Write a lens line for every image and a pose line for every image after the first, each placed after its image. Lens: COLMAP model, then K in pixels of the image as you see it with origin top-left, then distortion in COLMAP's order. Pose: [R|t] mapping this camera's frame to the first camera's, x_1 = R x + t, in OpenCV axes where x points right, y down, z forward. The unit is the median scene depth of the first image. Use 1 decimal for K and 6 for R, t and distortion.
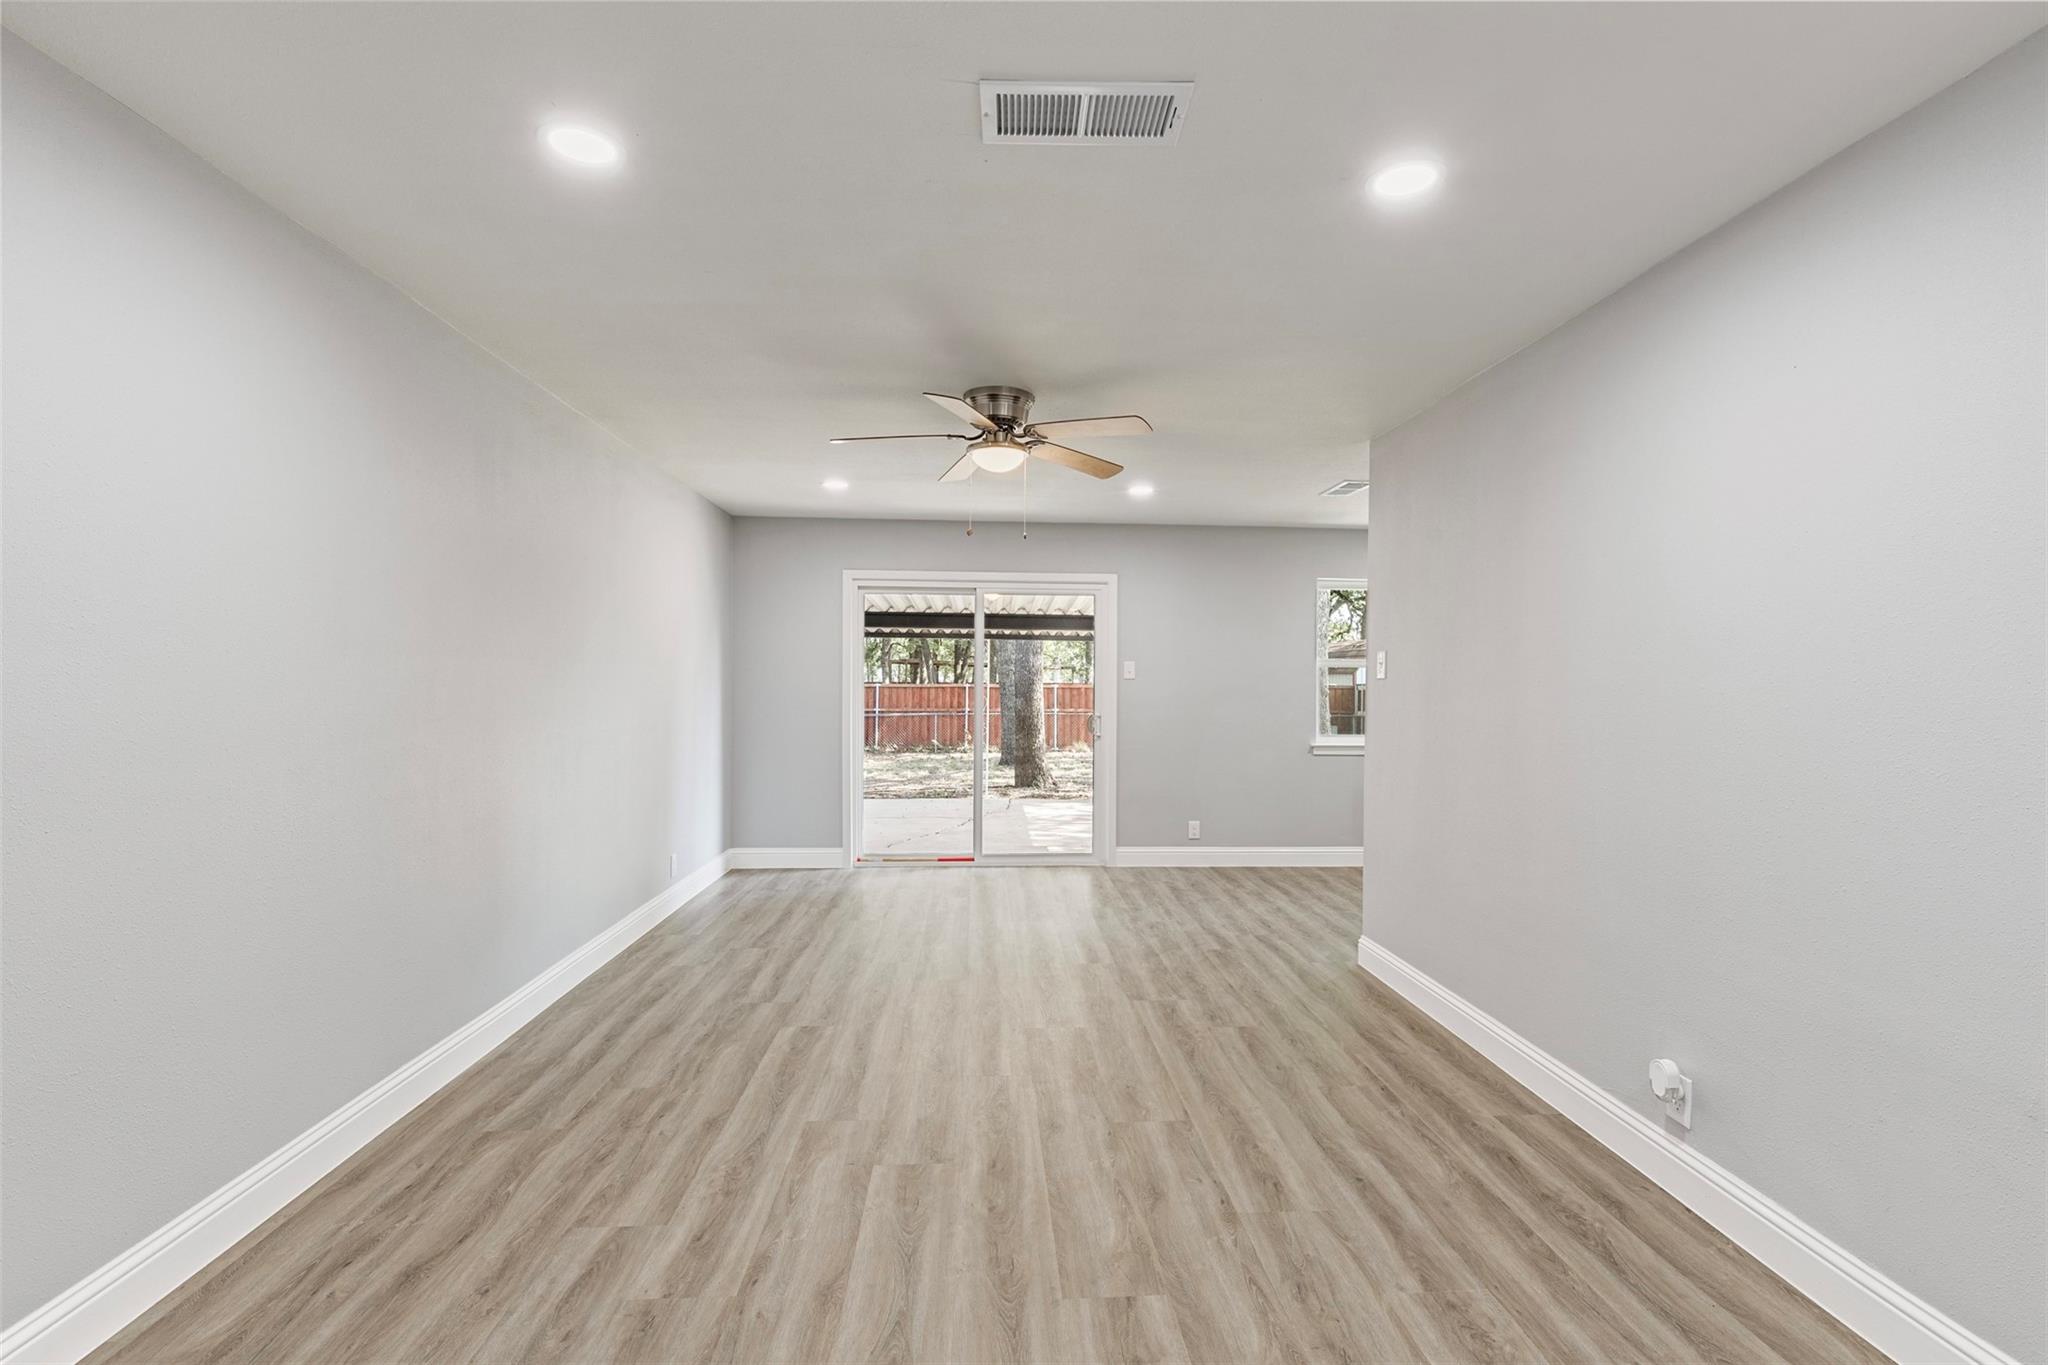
lens RADIAL K [[903.2, 0, 1025.7], [0, 903.2, 683.8], [0, 0, 1]] dist [0.000233, 0.000329]
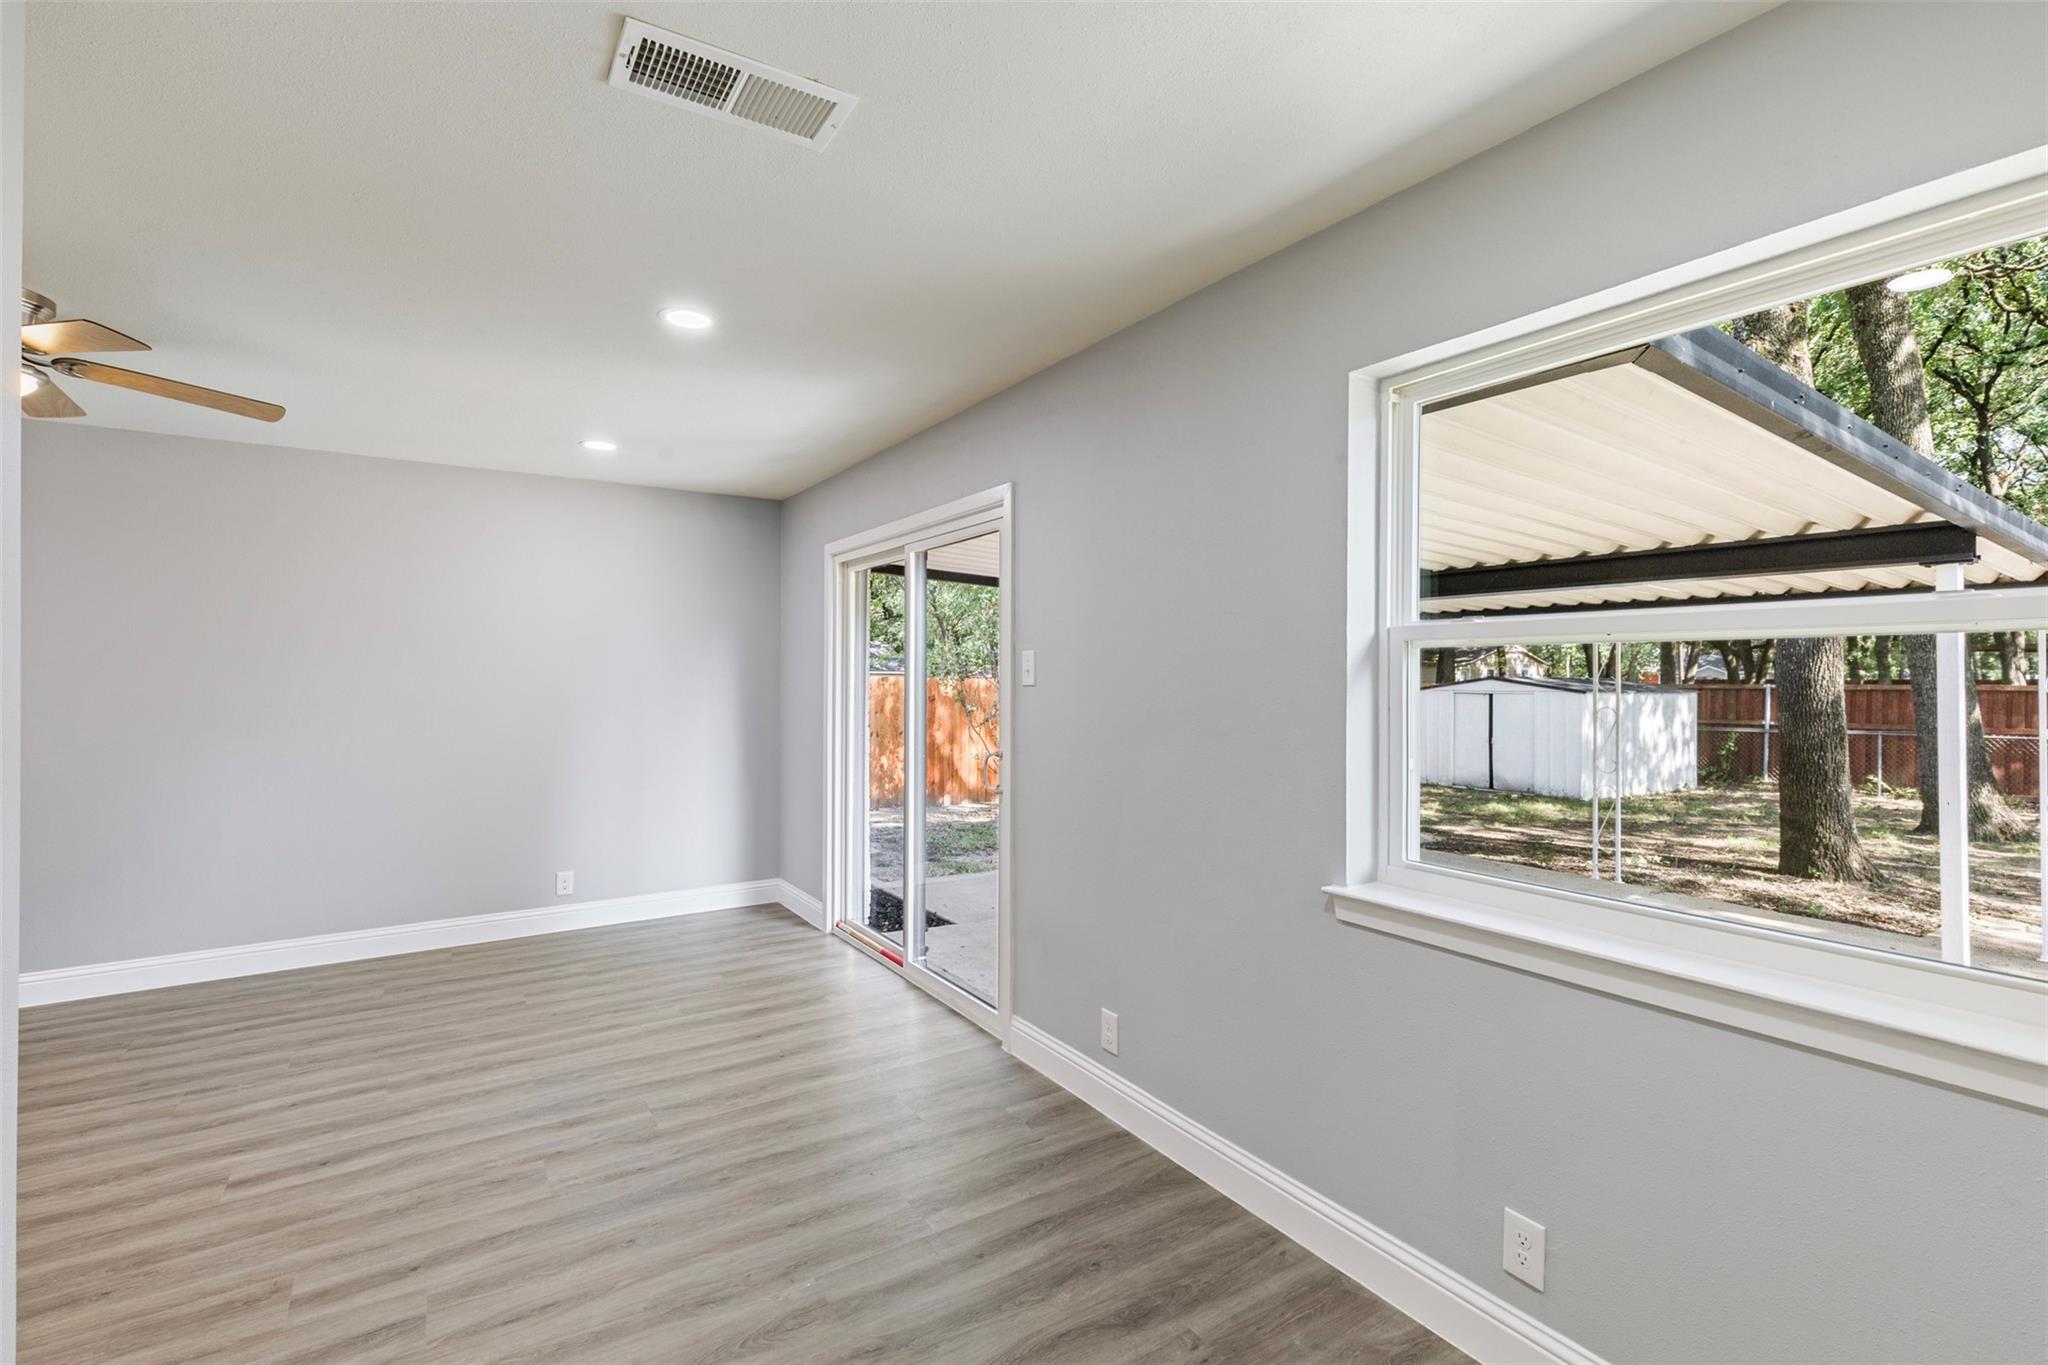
lens RADIAL K [[903.2, 0, 1028.0], [0, 903.2, 685.7], [0, 0, 1]] dist [0.000233, 0.000329]
pose [[0.524188, 0.001863, -0.851601, 0.780036], [-0.001367, 0.999998, 0.001346, -0.009760], [0.851602, 0.000458, 0.524189, 1.063991]]
